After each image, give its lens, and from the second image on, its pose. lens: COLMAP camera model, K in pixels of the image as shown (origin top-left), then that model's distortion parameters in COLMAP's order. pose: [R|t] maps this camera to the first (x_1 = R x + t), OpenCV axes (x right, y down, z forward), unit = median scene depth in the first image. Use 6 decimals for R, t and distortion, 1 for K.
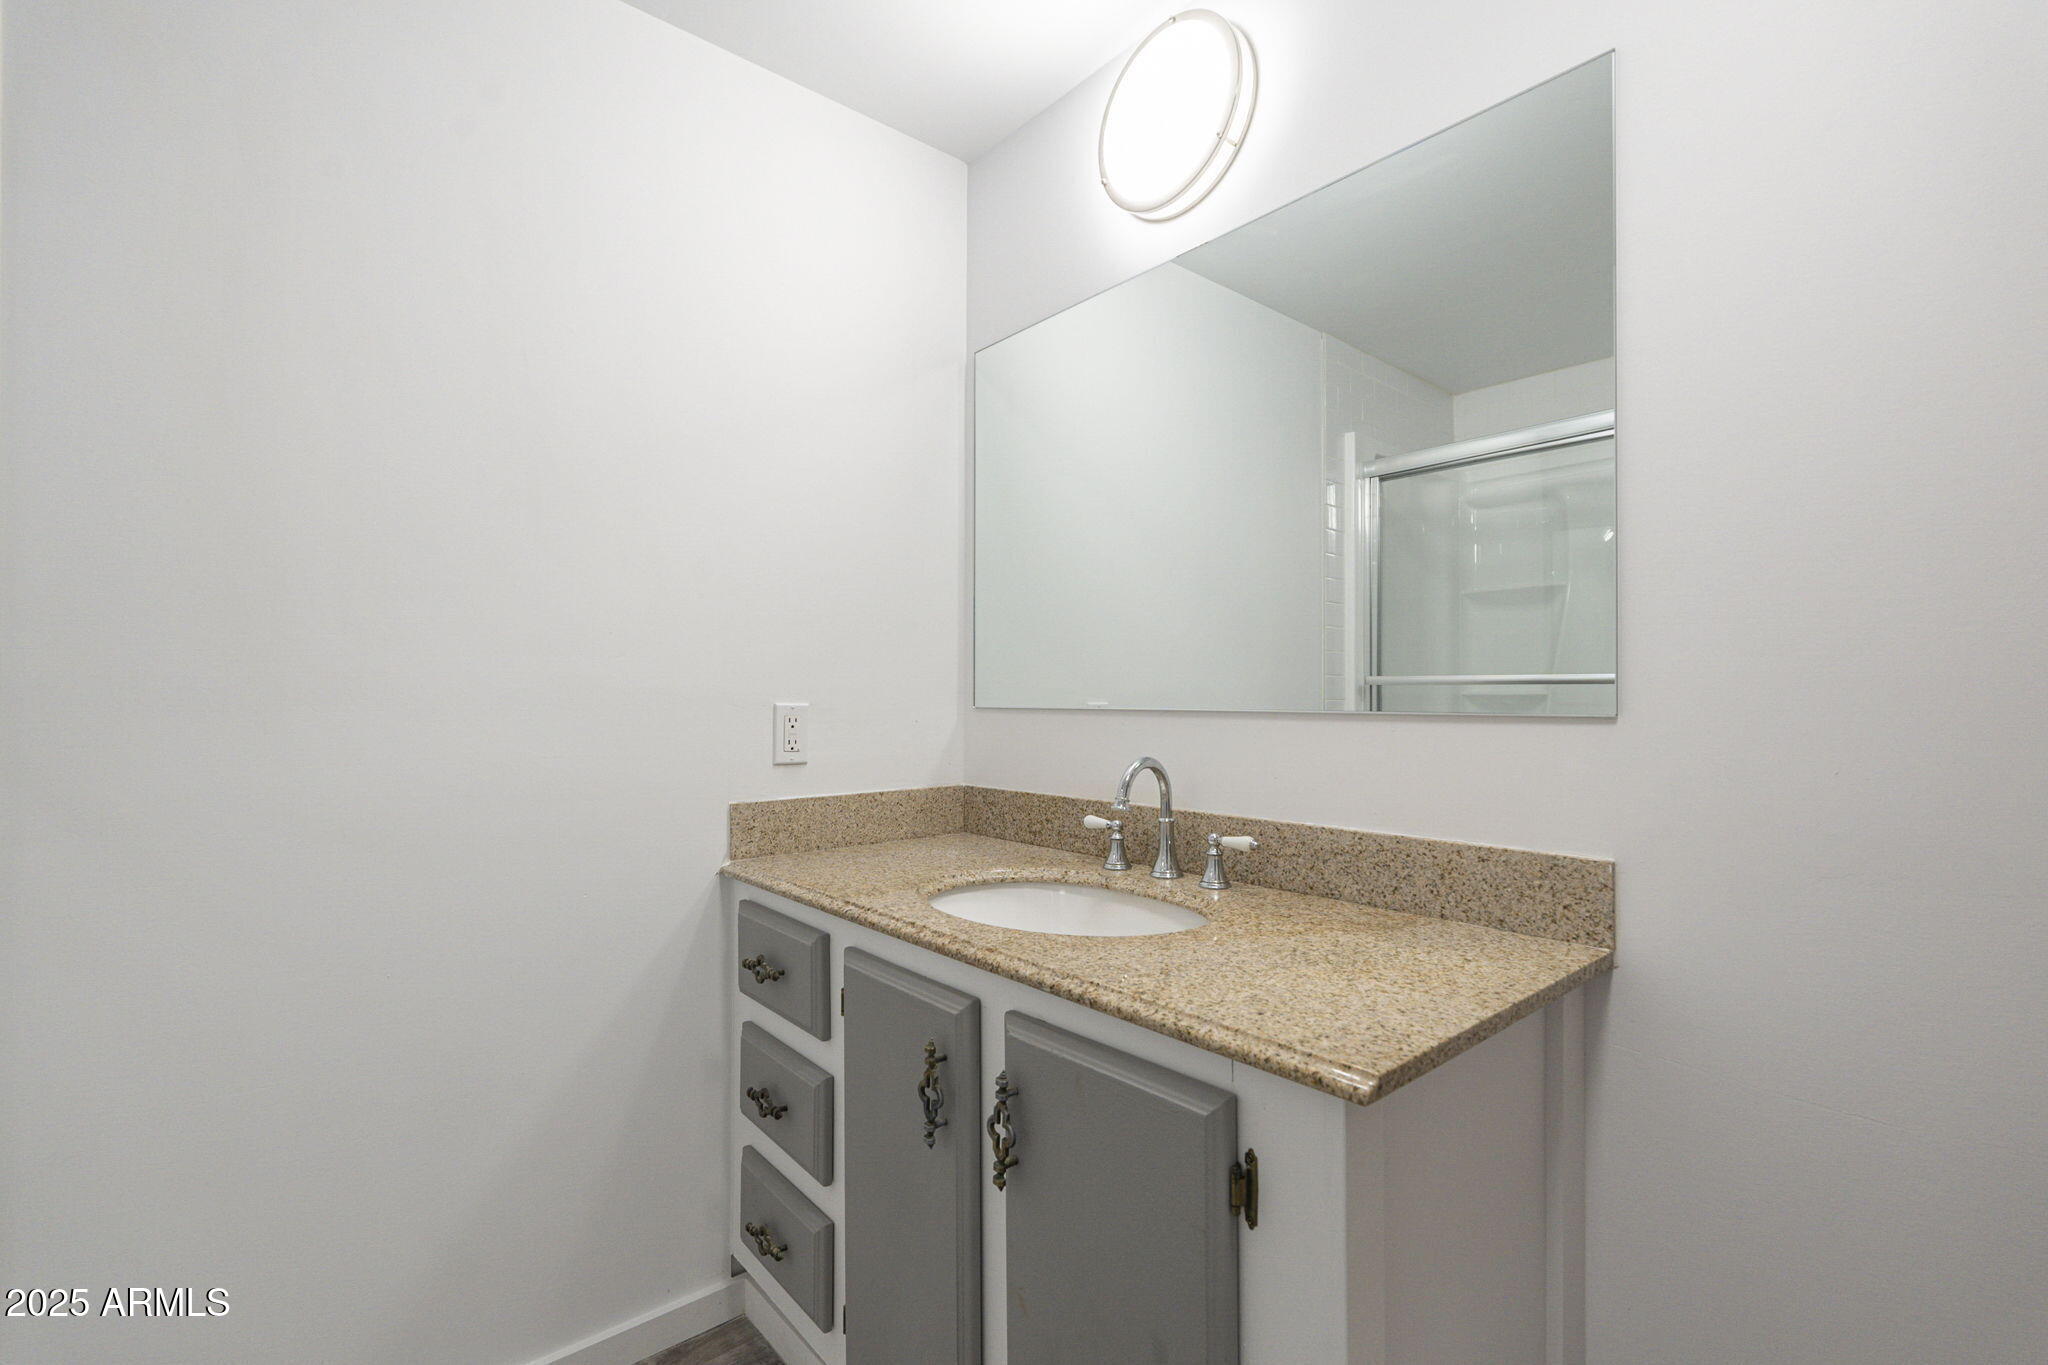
lens RADIAL K [[897.9, 0, 1022.4], [0, 897.9, 686.5], [0, 0, 1]] dist [-0.010168, 0.001607]
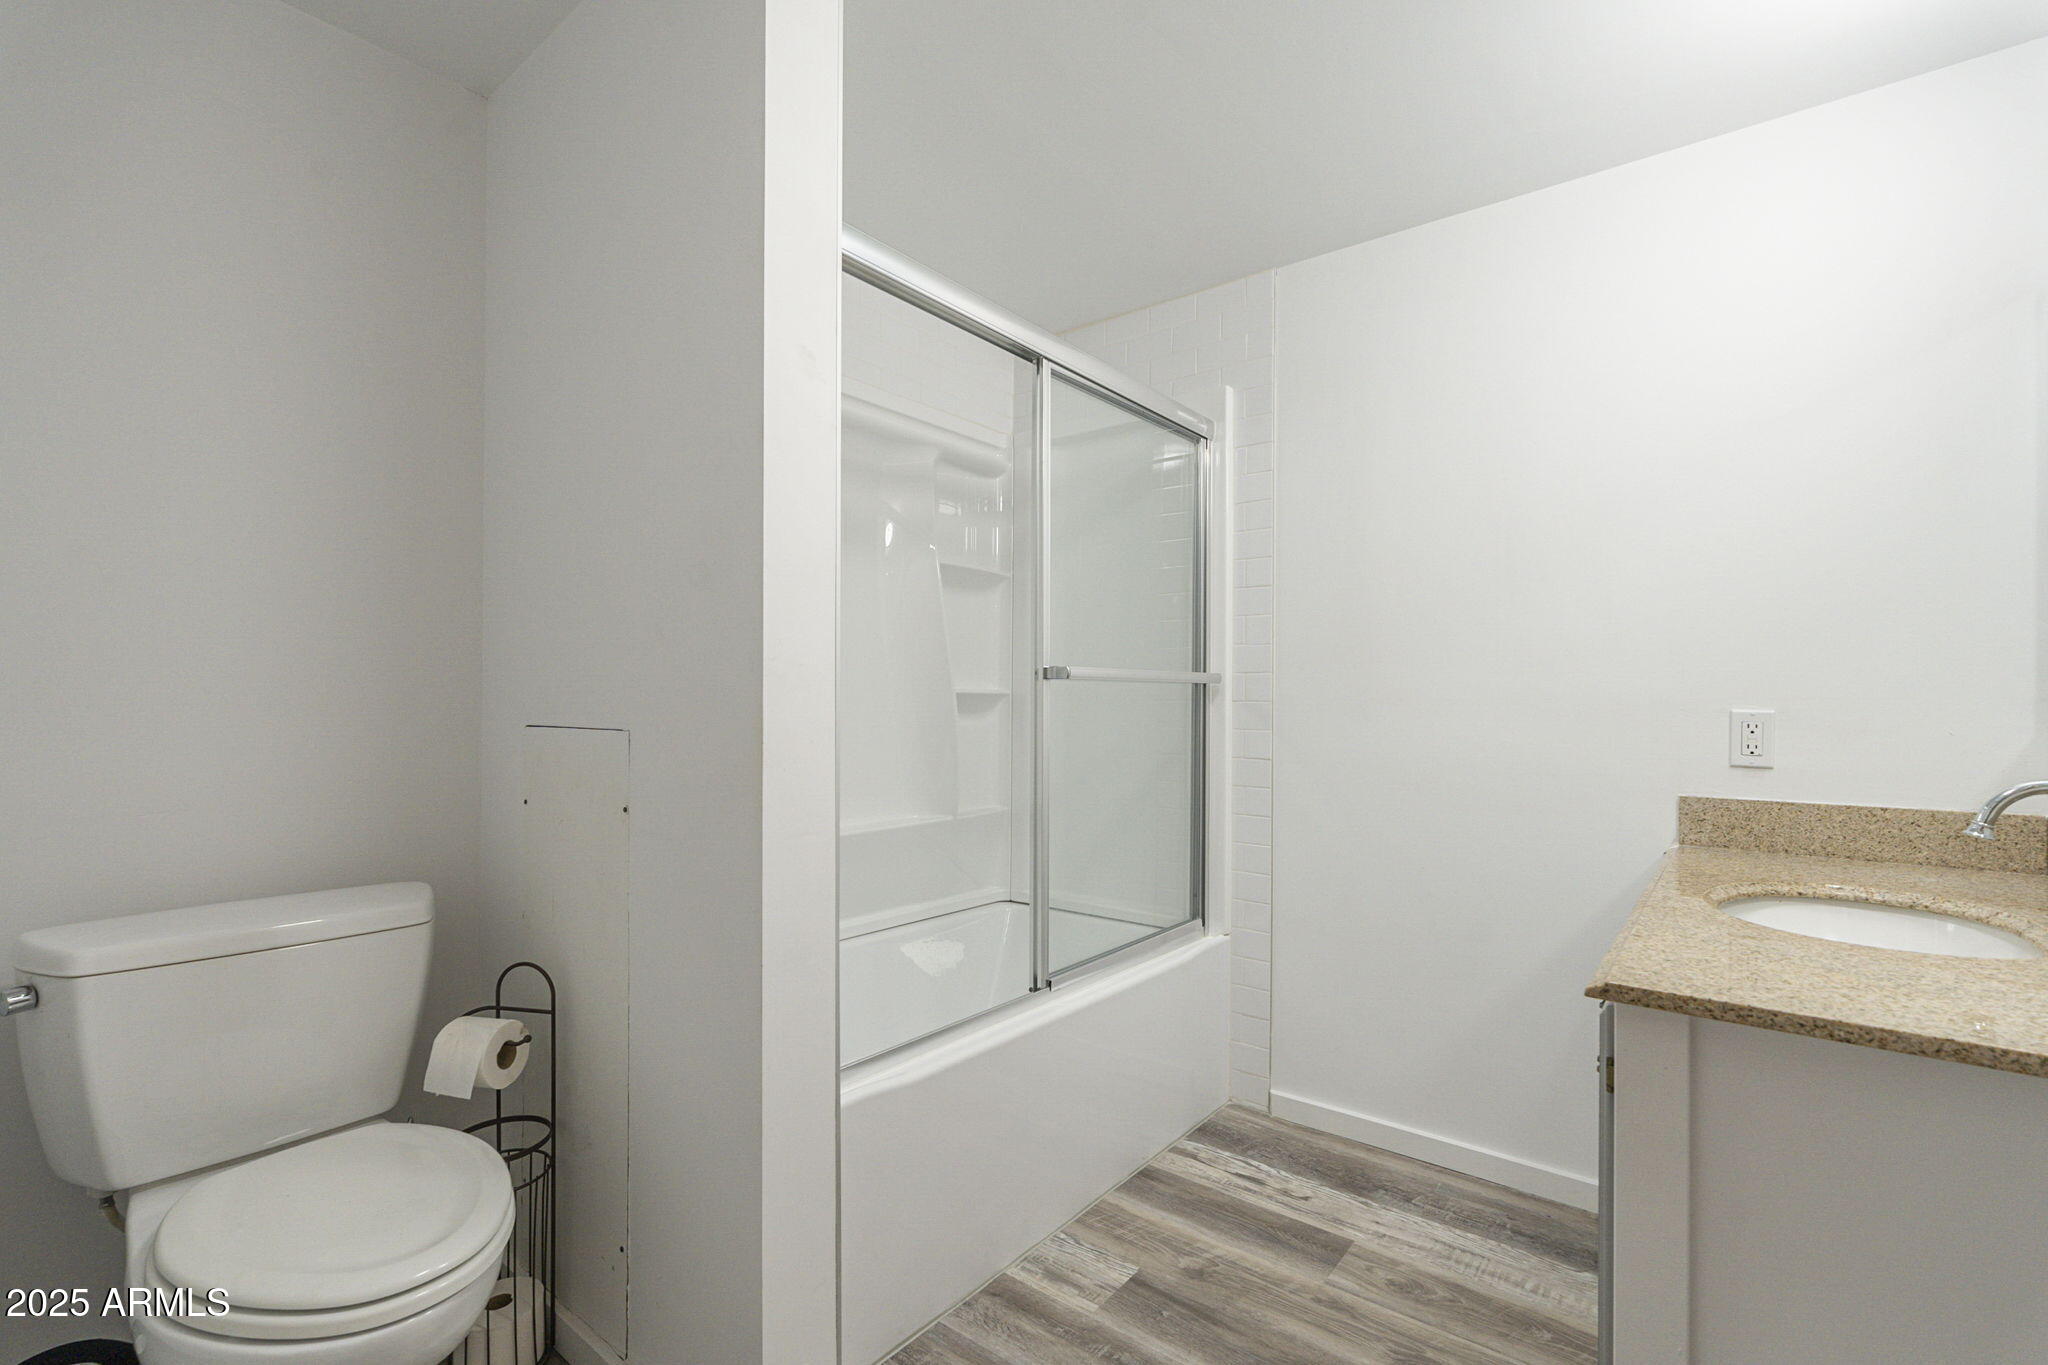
lens RADIAL K [[897.9, 0, 1031.7], [0, 897.9, 692.0], [0, 0, 1]] dist [-0.010168, 0.001607]
pose [[0.190440, -0.010204, -0.981646, 0.621307], [0.004579, 0.999944, -0.009506, 0.003209], [0.981688, -0.002685, 0.190476, -0.041097]]
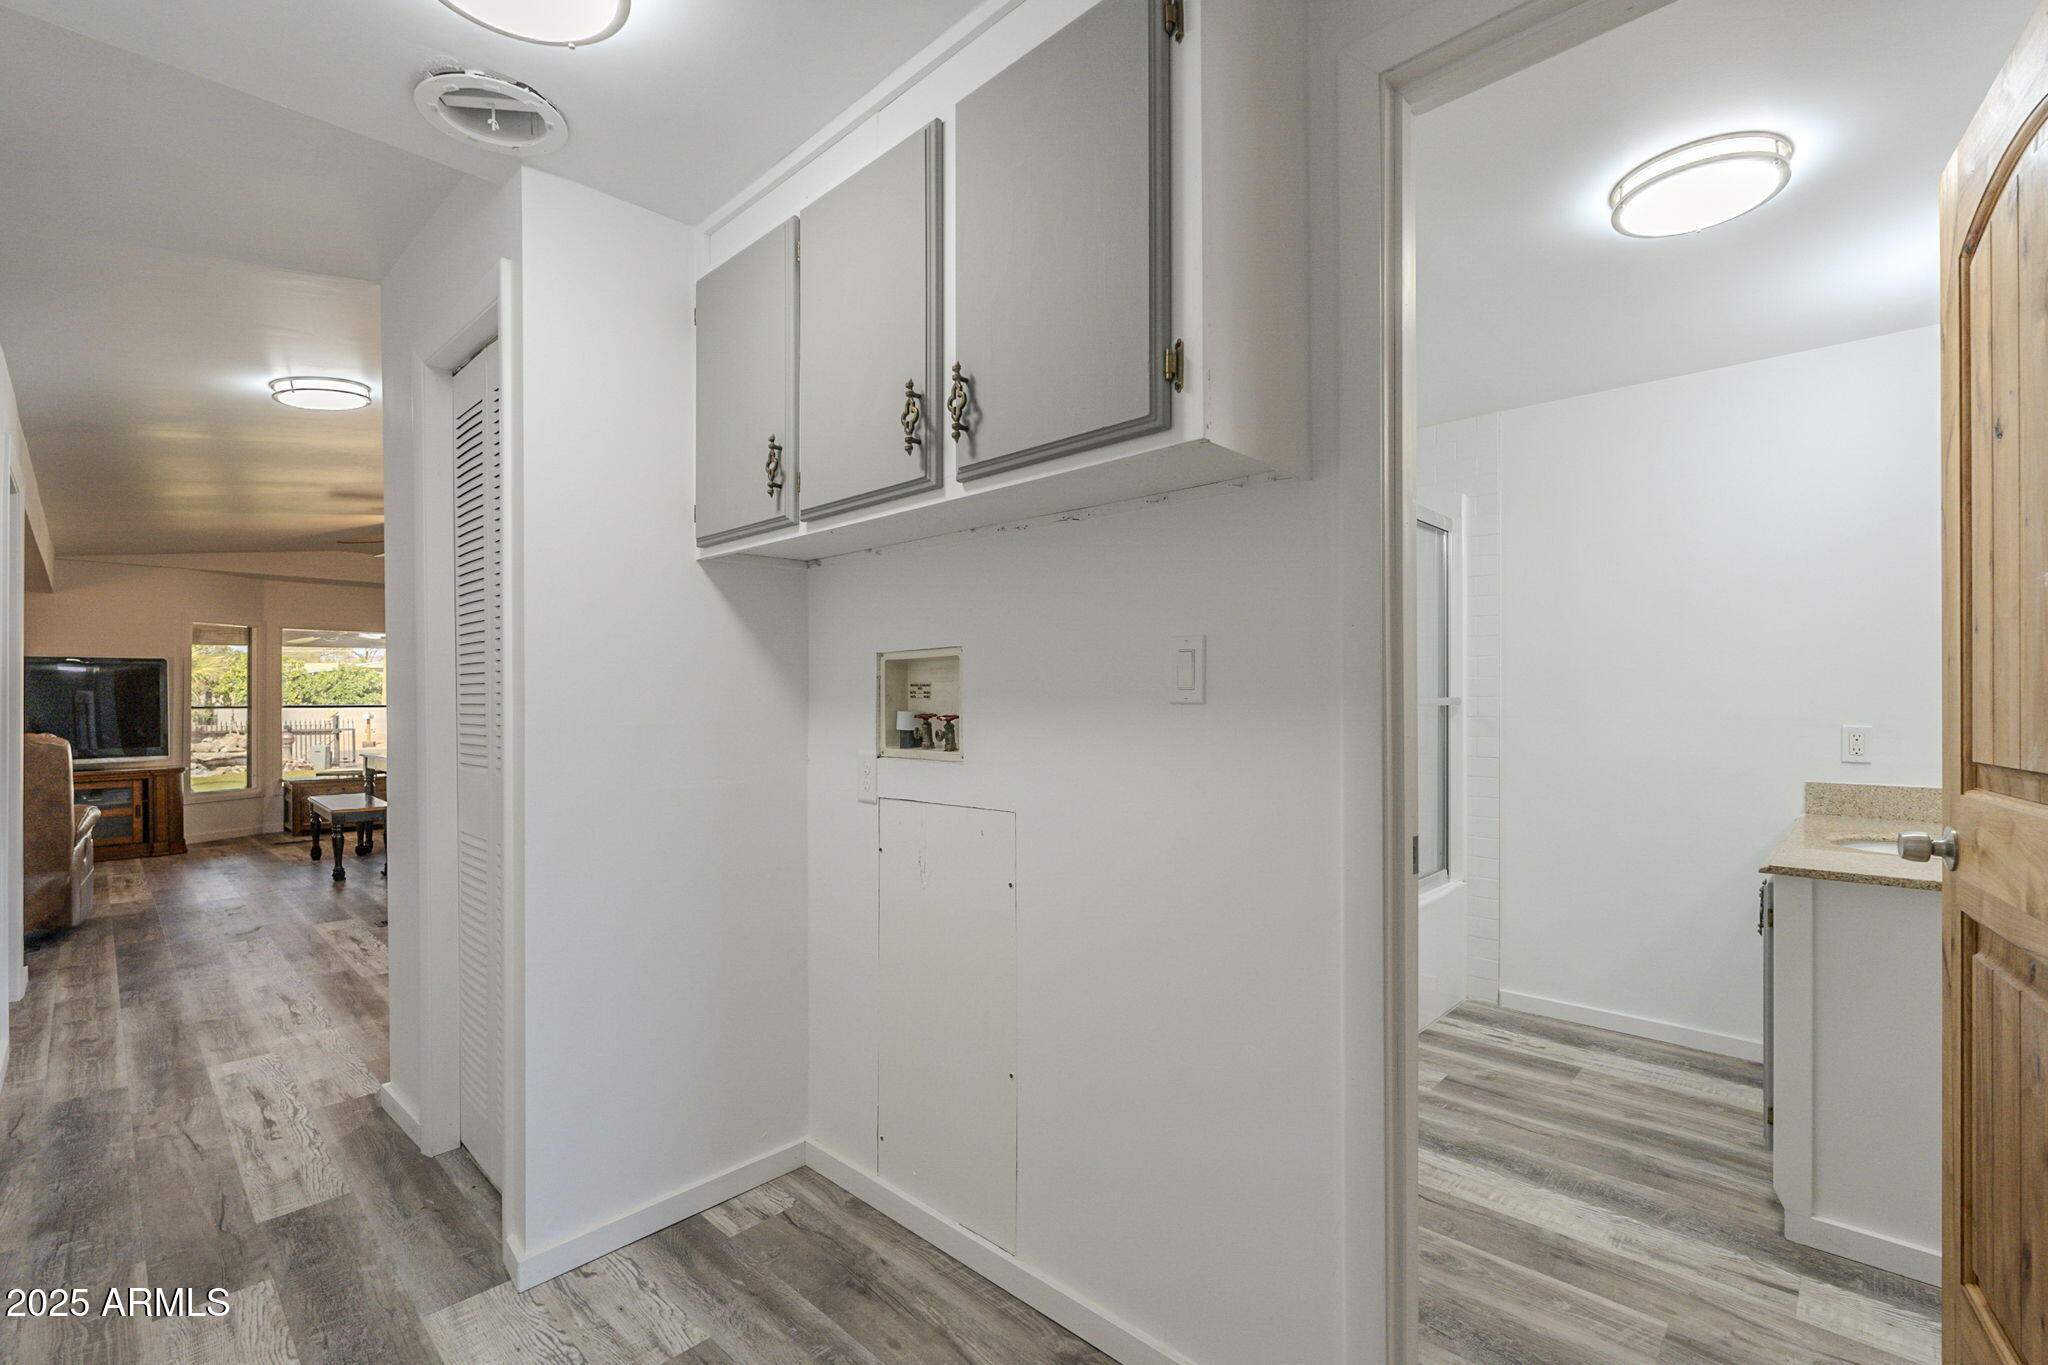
lens RADIAL K [[897.9, 0, 1024.8], [0, 897.9, 696.2], [0, 0, 1]] dist [-0.010168, 0.001607]
pose [[0.100688, -0.003398, -0.994912, 1.203725], [0.011929, 0.999926, -0.002208, -0.049254], [0.994847, -0.011646, 0.100721, -0.667469]]
